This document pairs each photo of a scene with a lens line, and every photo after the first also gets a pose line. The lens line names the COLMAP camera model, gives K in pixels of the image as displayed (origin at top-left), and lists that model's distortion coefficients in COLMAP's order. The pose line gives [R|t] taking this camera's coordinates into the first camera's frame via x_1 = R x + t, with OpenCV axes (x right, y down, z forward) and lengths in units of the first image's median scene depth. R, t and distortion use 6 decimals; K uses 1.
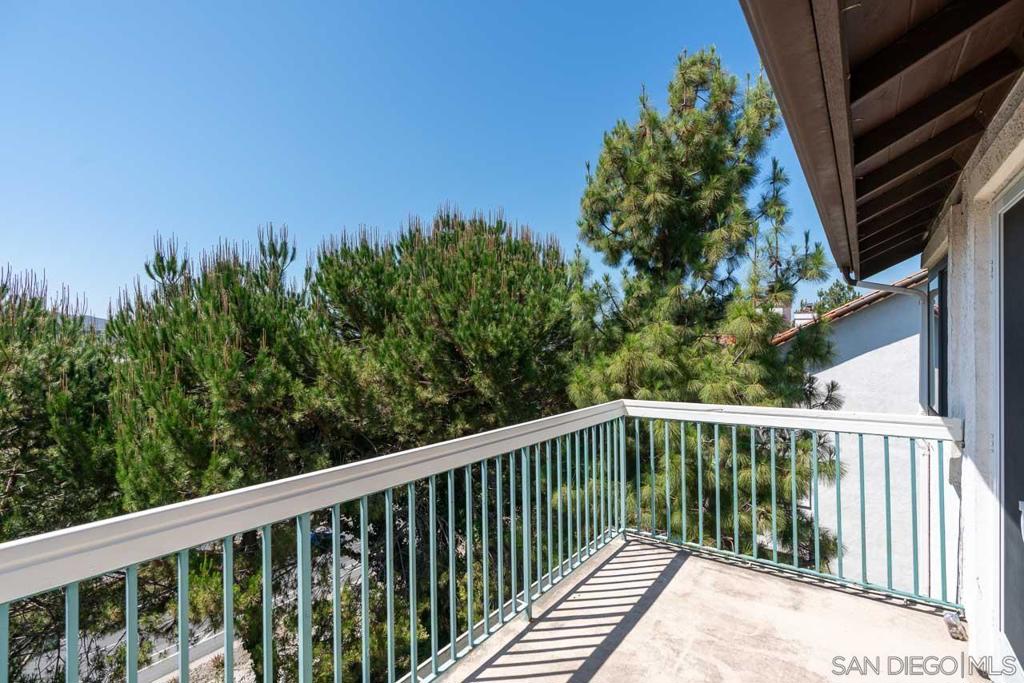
lens RADIAL K [[460.1, 0, 492.3], [0, 460.1, 339.4], [0, 0, 1]] dist [-0.004588, 0.000011]
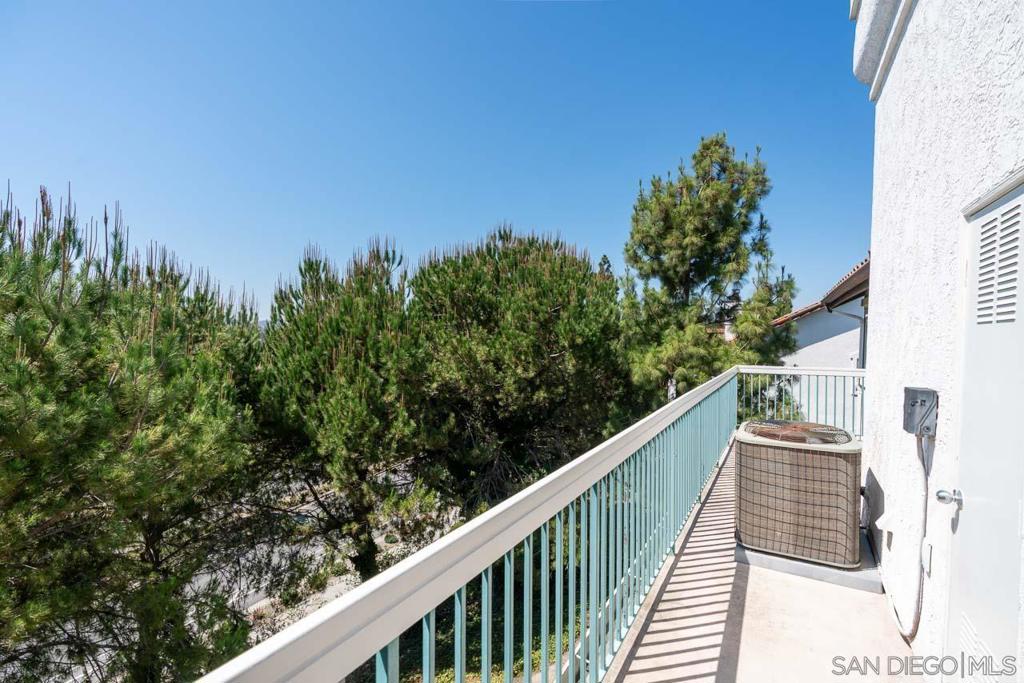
lens RADIAL K [[460.1, 0, 492.3], [0, 460.1, 339.4], [0, 0, 1]] dist [-0.004588, 0.000011]
pose [[0.992640, 0.020009, 0.119440, -0.426387], [-0.022826, 0.999491, 0.022266, -0.003792], [-0.118934, -0.024828, 0.992592, -0.382118]]
